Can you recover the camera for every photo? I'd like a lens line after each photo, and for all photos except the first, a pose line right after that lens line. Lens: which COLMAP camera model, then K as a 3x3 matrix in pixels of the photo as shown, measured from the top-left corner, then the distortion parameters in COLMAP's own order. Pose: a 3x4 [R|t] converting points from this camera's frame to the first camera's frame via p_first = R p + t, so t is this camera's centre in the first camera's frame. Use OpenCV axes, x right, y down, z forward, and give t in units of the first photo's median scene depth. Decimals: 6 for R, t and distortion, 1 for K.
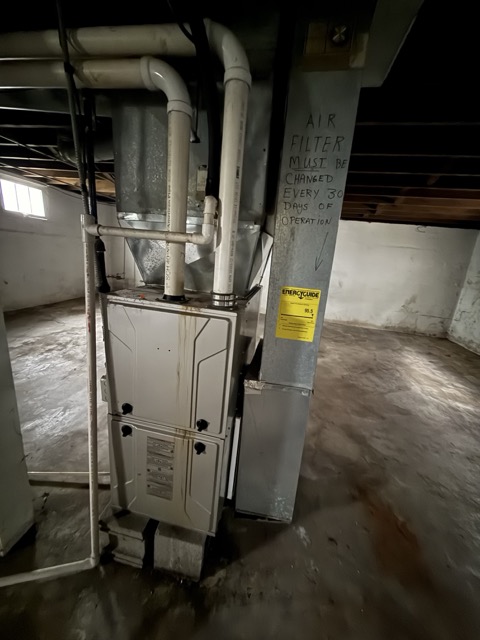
lens RADIAL K [[251.7, 0, 240.0], [0, 251.7, 320.0], [0, 0, 1]] dist [-0.002807, -0.000122]
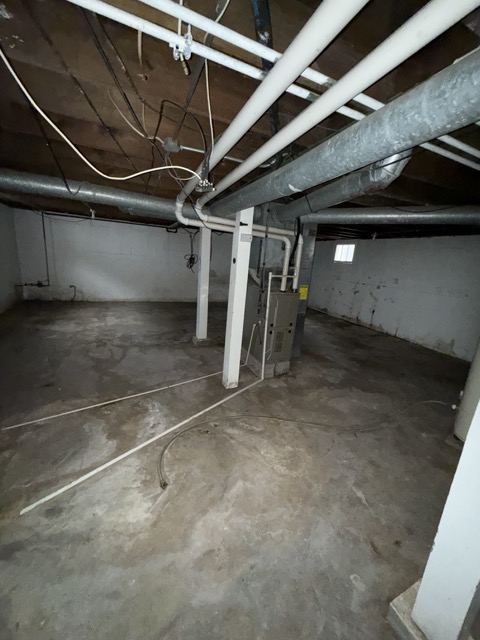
lens RADIAL K [[251.7, 0, 240.0], [0, 251.7, 320.0], [0, 0, 1]] dist [-0.002807, -0.000122]
pose [[0.818558, -0.164794, 0.550277, -2.709882], [0.140155, 0.986310, 0.086890, -0.076602], [-0.557063, 0.006000, 0.830449, -1.622668]]
